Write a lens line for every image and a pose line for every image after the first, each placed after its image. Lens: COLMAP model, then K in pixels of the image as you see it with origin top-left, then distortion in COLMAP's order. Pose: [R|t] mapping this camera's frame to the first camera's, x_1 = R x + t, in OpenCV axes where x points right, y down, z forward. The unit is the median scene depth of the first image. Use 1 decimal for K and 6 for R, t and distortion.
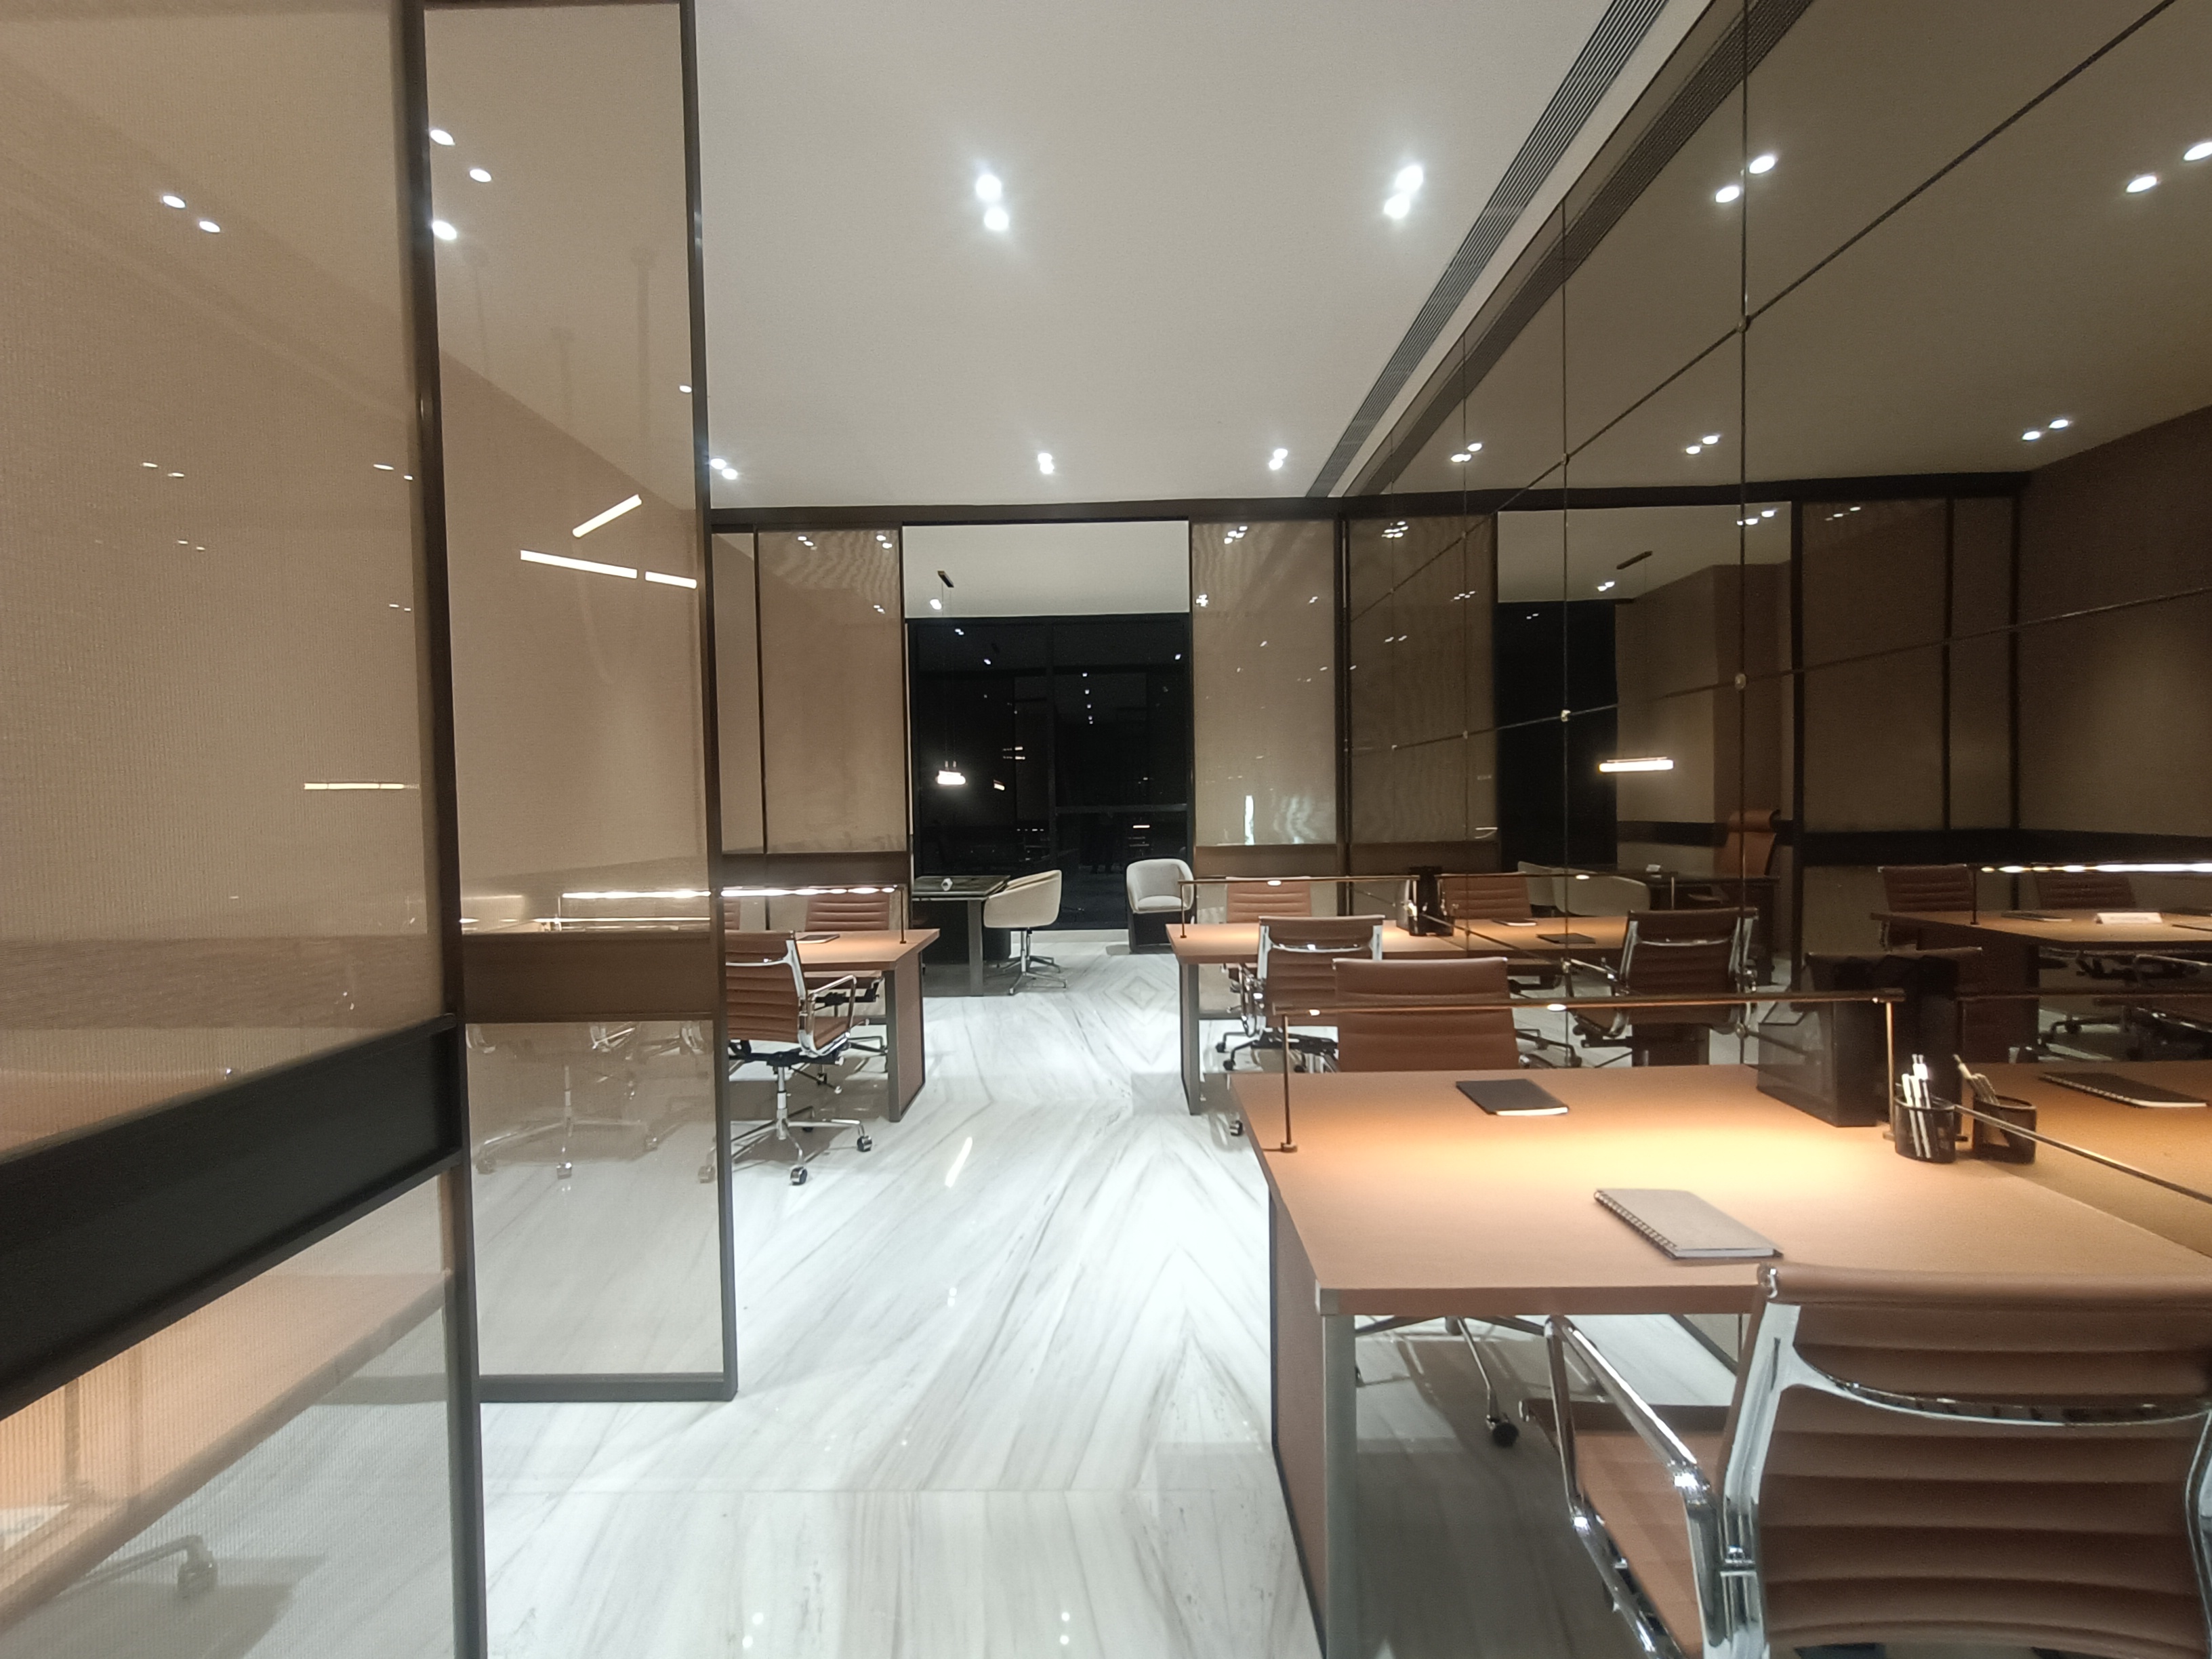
lens RADIAL K [[994.6, 0, 1090.3], [0, 994.6, 837.5], [0, 0, 1]] dist [0.004376, 0.000835]
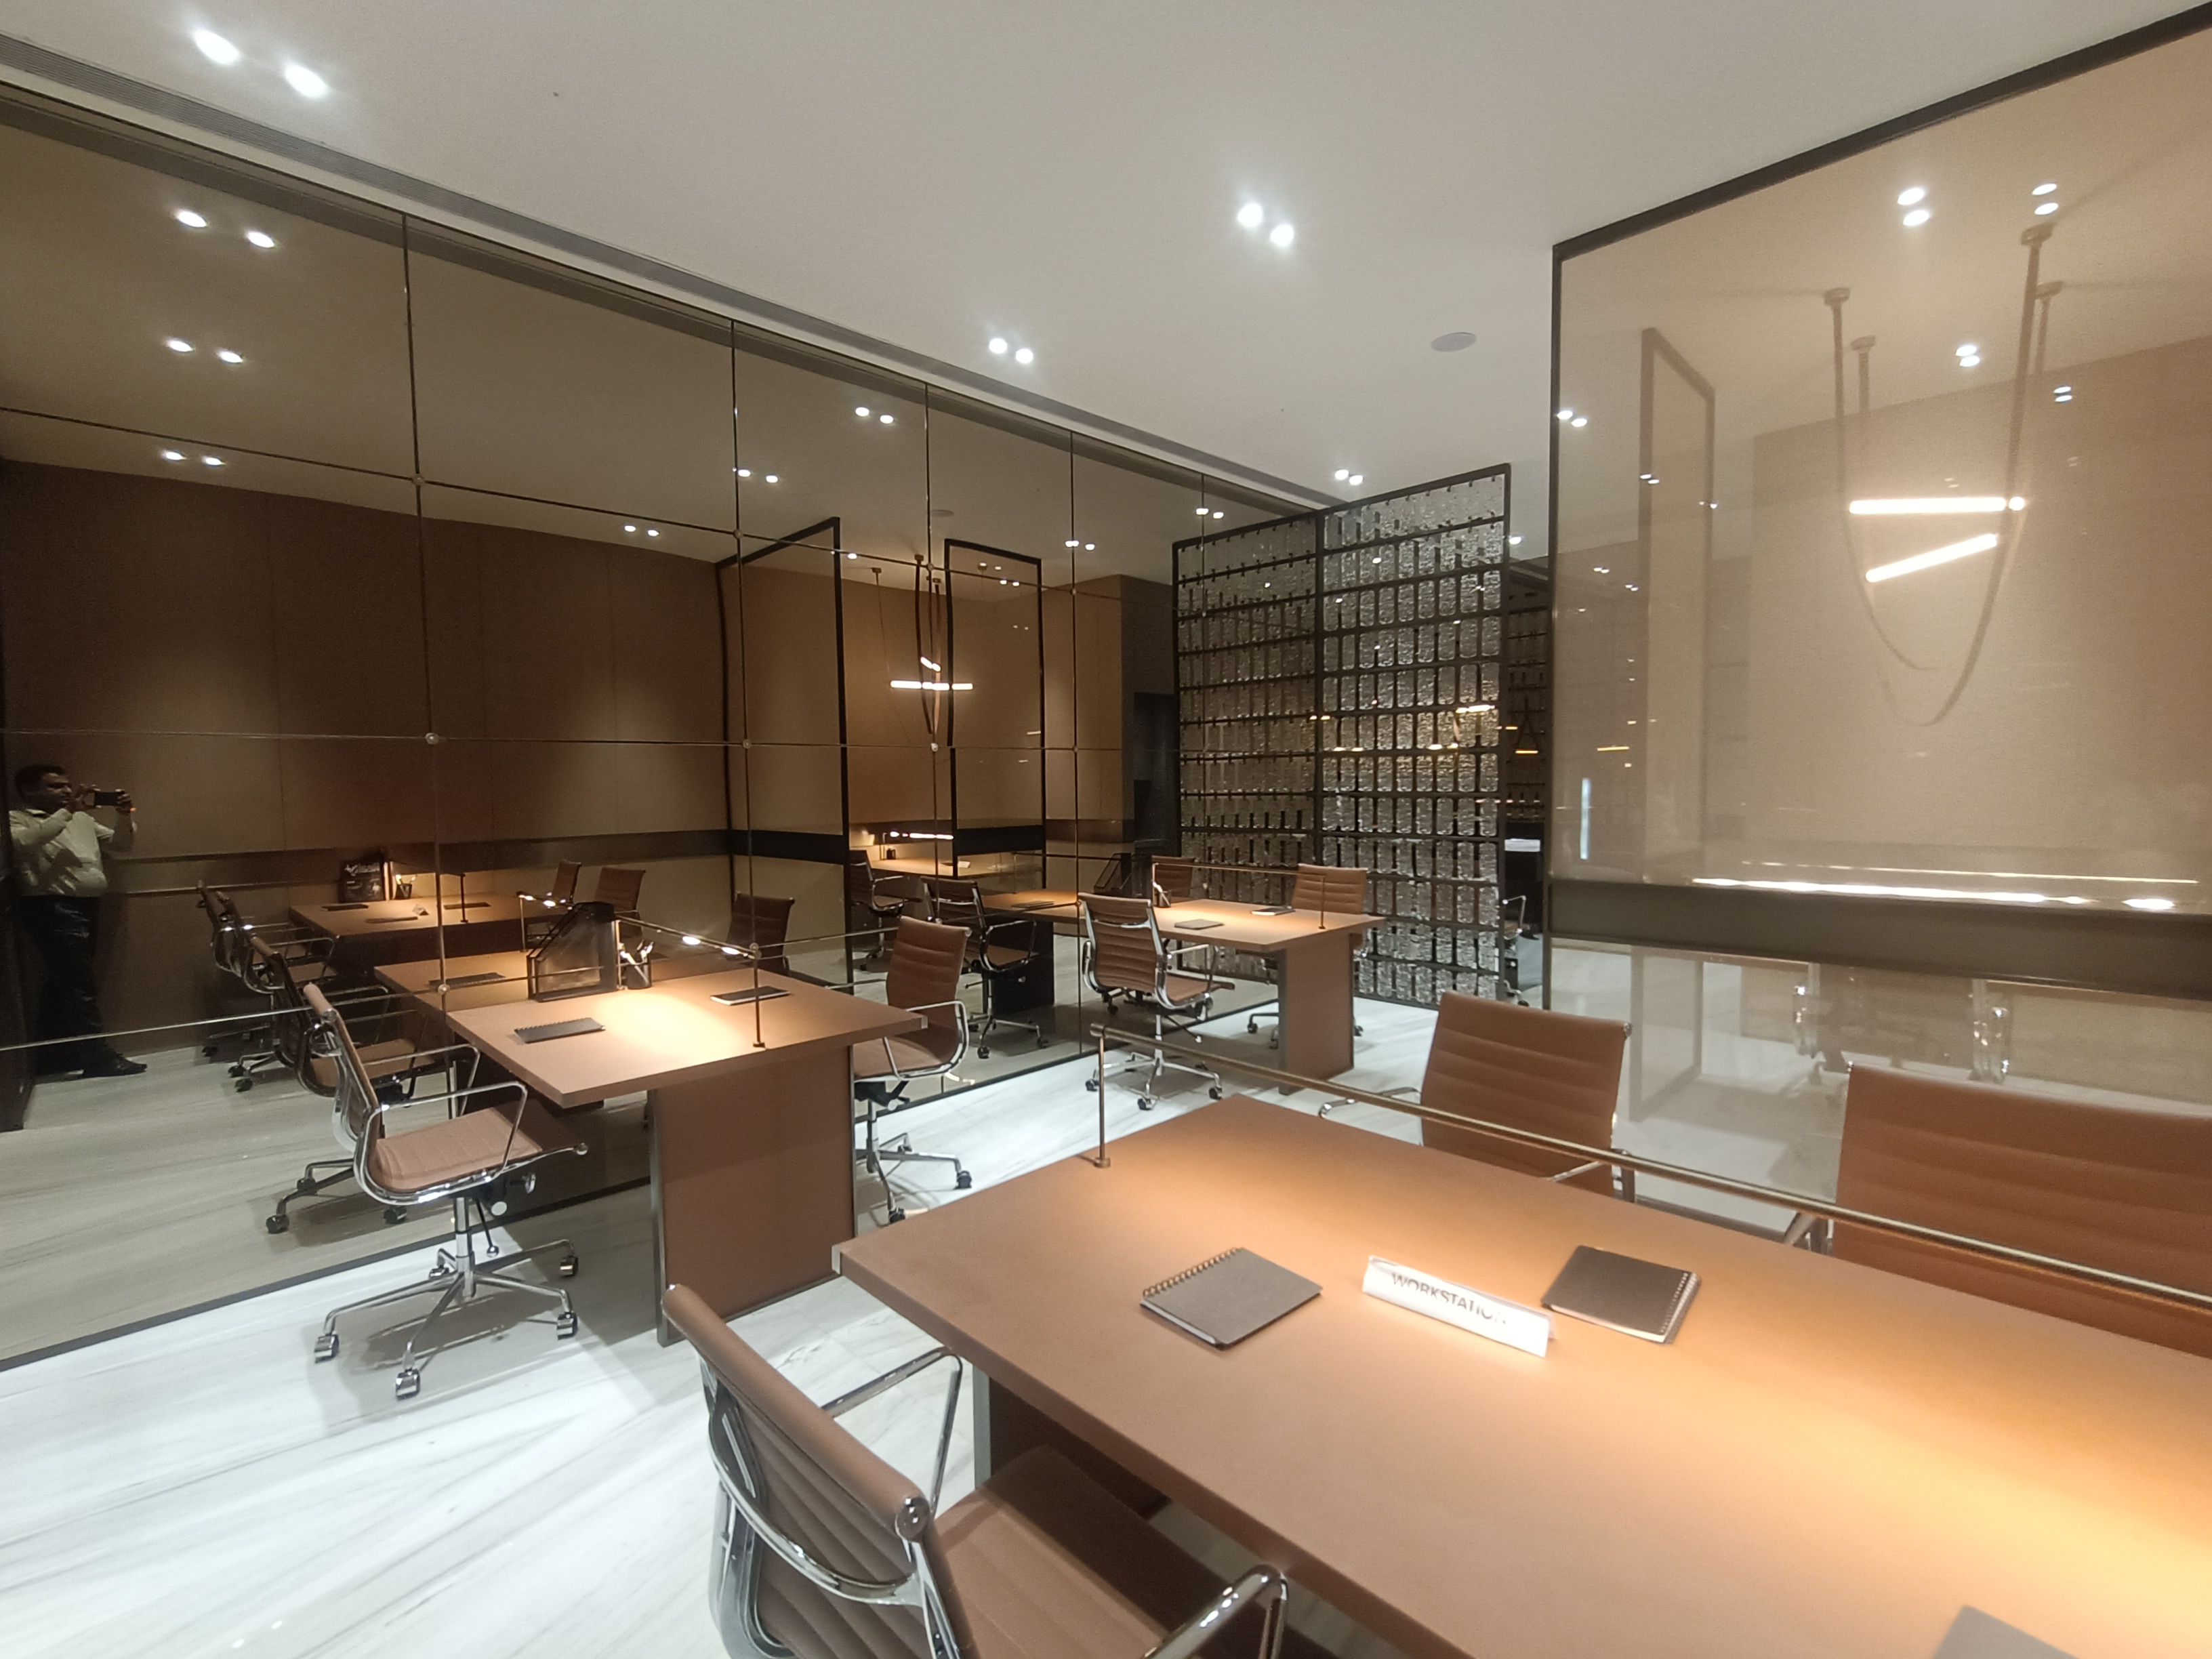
lens RADIAL K [[994.6, 0, 1091.9], [0, 994.6, 842.0], [0, 0, 1]] dist [0.004376, 0.000835]
pose [[-0.714294, -0.016422, 0.699653, -0.520588], [0.051971, 0.995719, 0.076431, -0.063274], [-0.697913, 0.090956, -0.710383, 1.425585]]
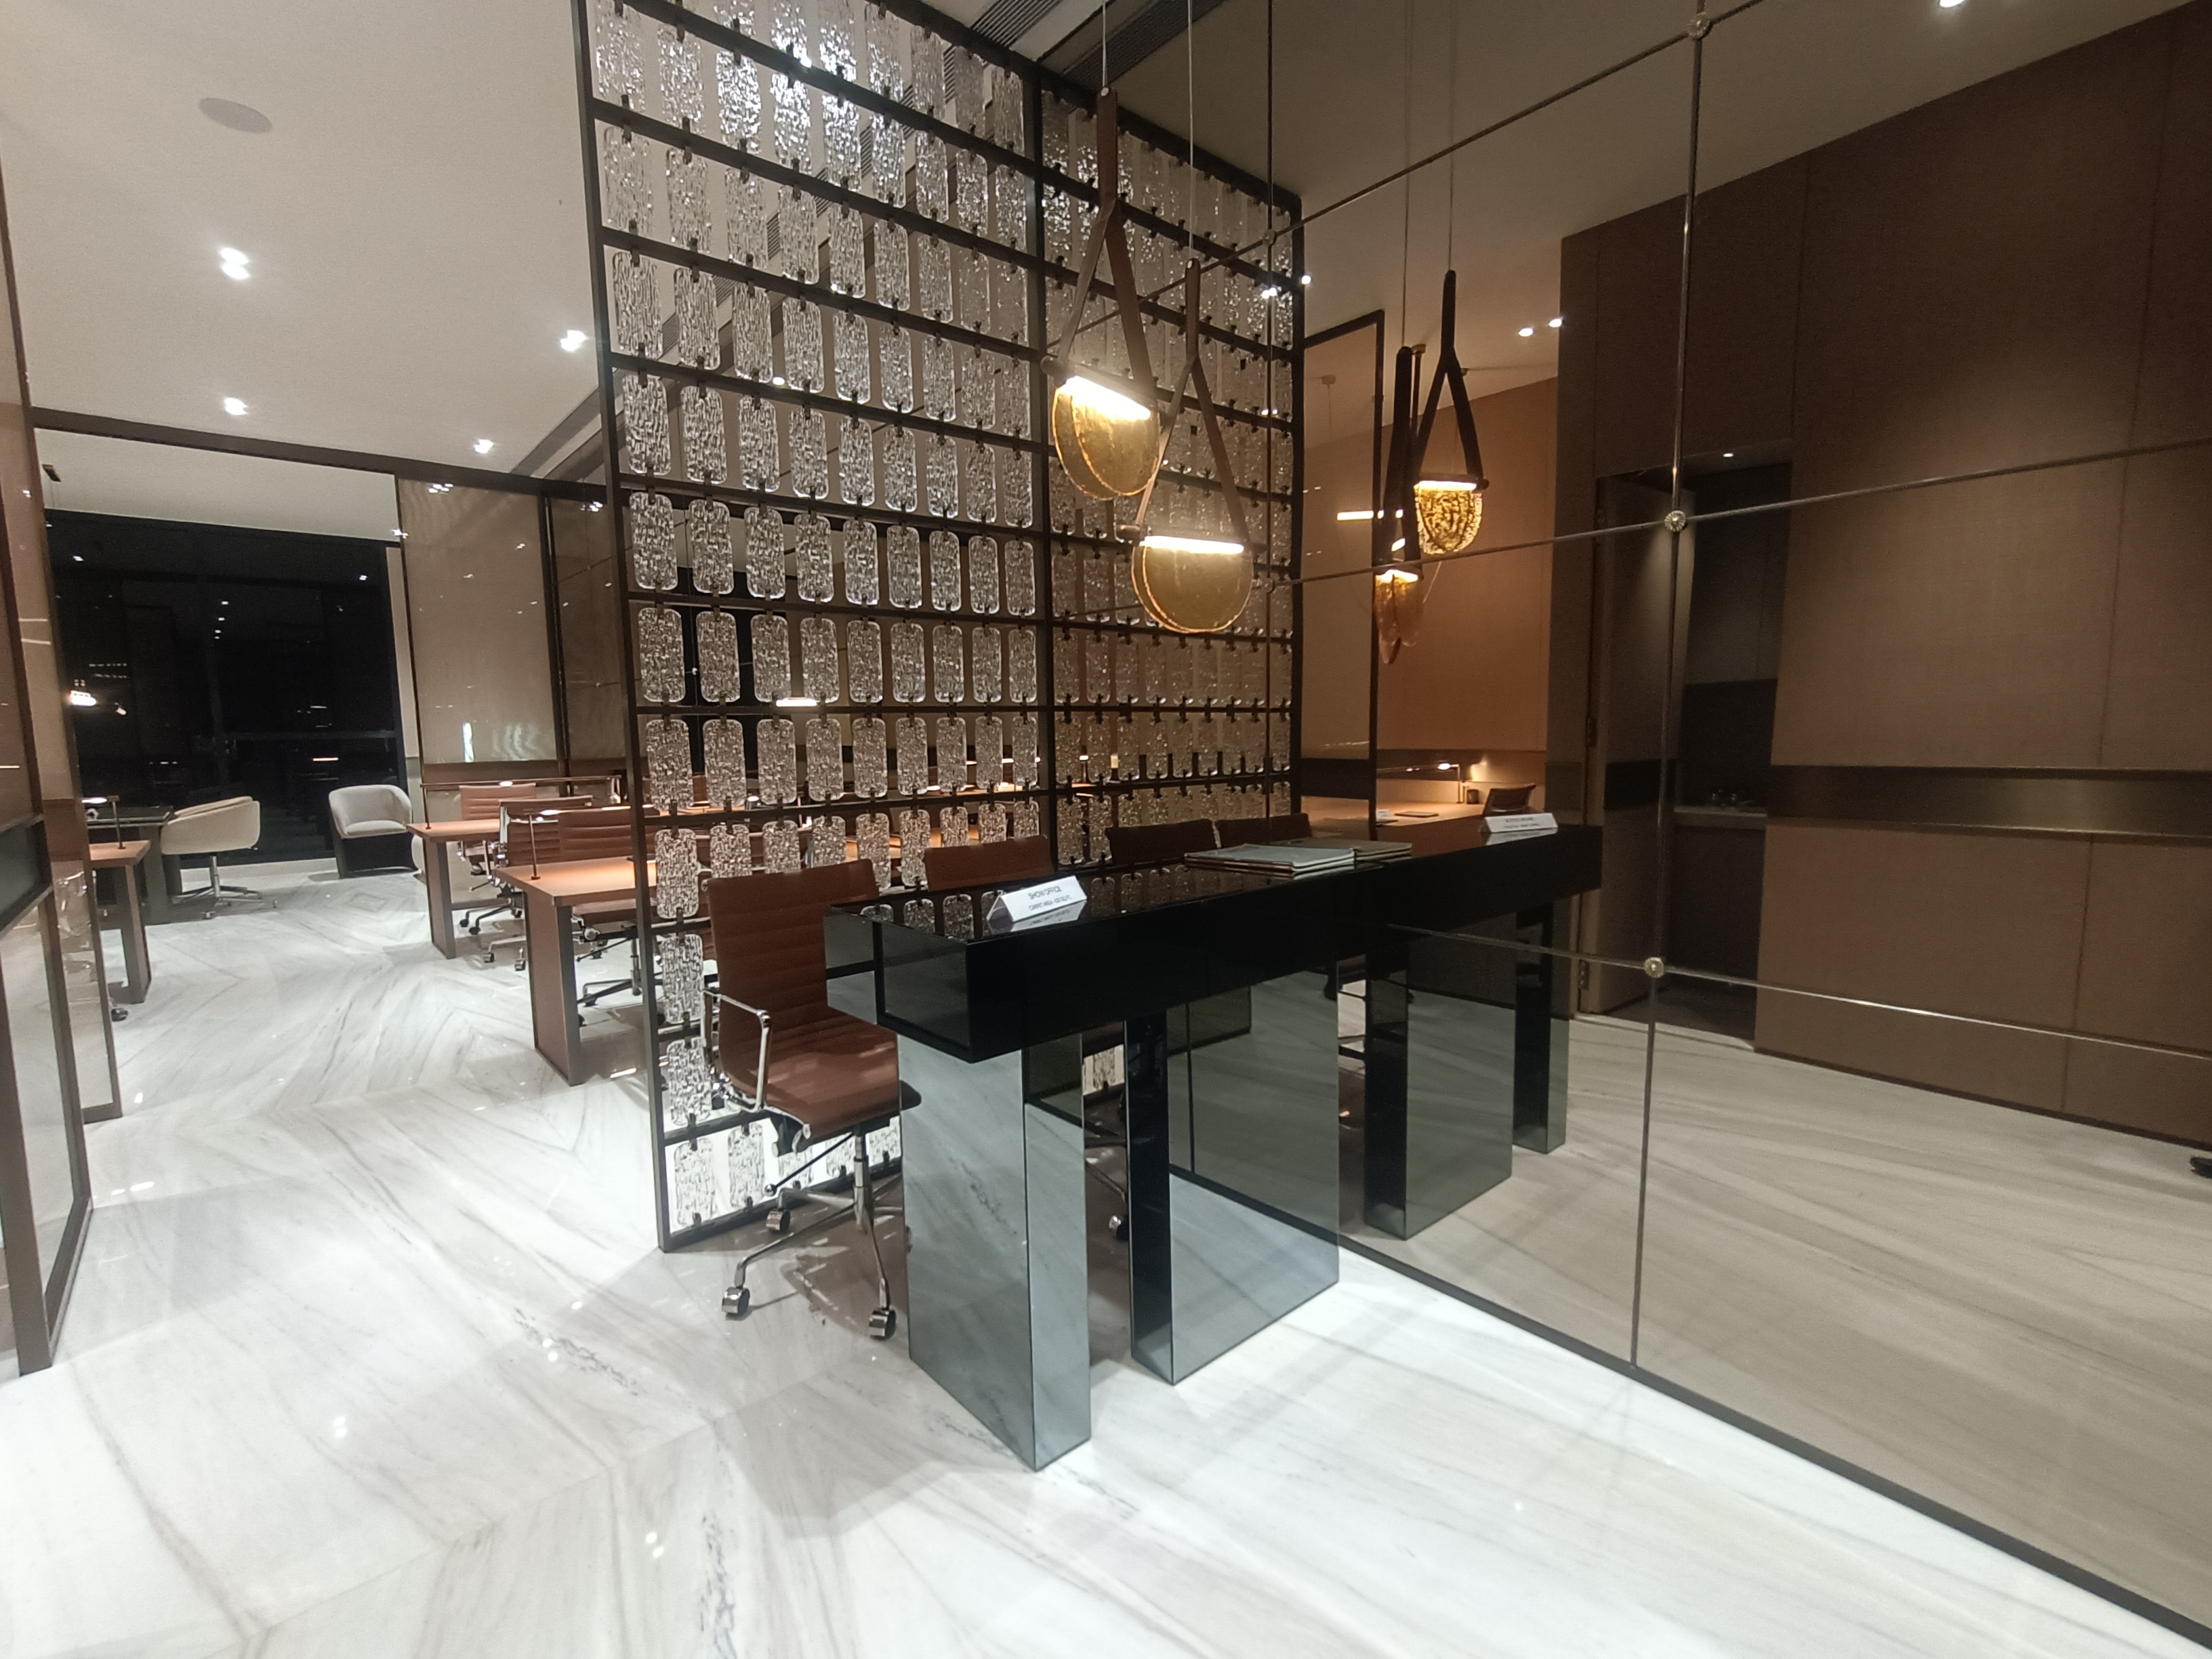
lens RADIAL K [[994.6, 0, 1096.3], [0, 994.6, 842.2], [0, 0, 1]] dist [0.004376, 0.000835]
pose [[0.742481, -0.070047, 0.666195, -0.138991], [0.024998, 0.996722, 0.076939, 0.045565], [-0.669401, -0.040472, 0.741798, -0.591024]]
